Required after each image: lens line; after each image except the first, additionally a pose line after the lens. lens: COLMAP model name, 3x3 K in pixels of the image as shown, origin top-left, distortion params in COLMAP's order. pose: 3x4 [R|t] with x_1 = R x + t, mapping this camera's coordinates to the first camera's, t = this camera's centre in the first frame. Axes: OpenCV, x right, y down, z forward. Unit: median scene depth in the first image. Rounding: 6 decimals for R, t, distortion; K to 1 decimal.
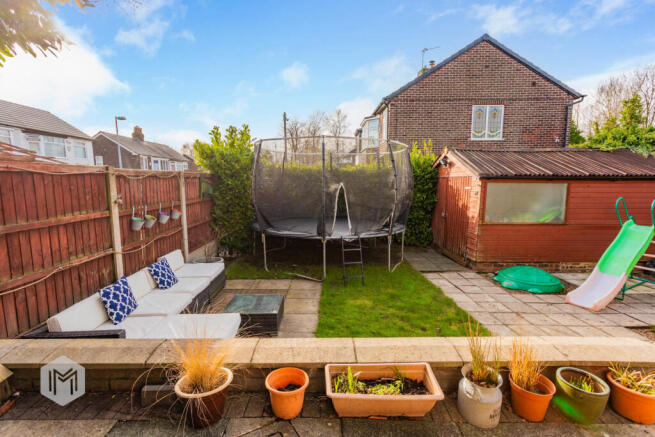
lens RADIAL K [[317.3, 0, 317.6], [0, 317.3, 219.0], [0, 0, 1]] dist [0.002068, -0.000042]
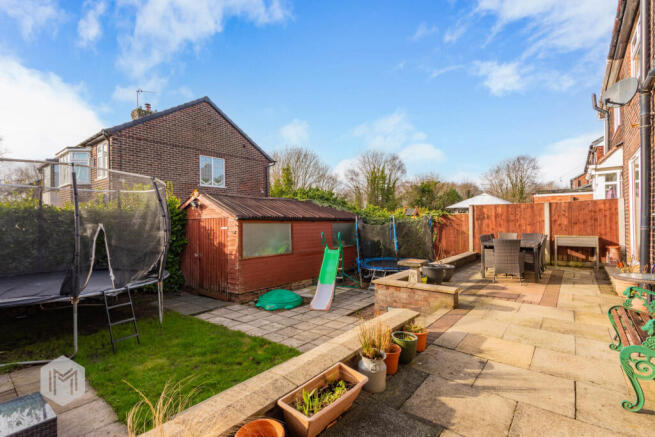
lens RADIAL K [[317.3, 0, 317.6], [0, 317.3, 219.0], [0, 0, 1]] dist [0.002068, -0.000042]
pose [[0.622479, 0.005714, 0.782616, -0.201079], [0.103740, 0.990547, -0.089744, 0.003058], [-0.775731, 0.137052, 0.616002, 0.072527]]
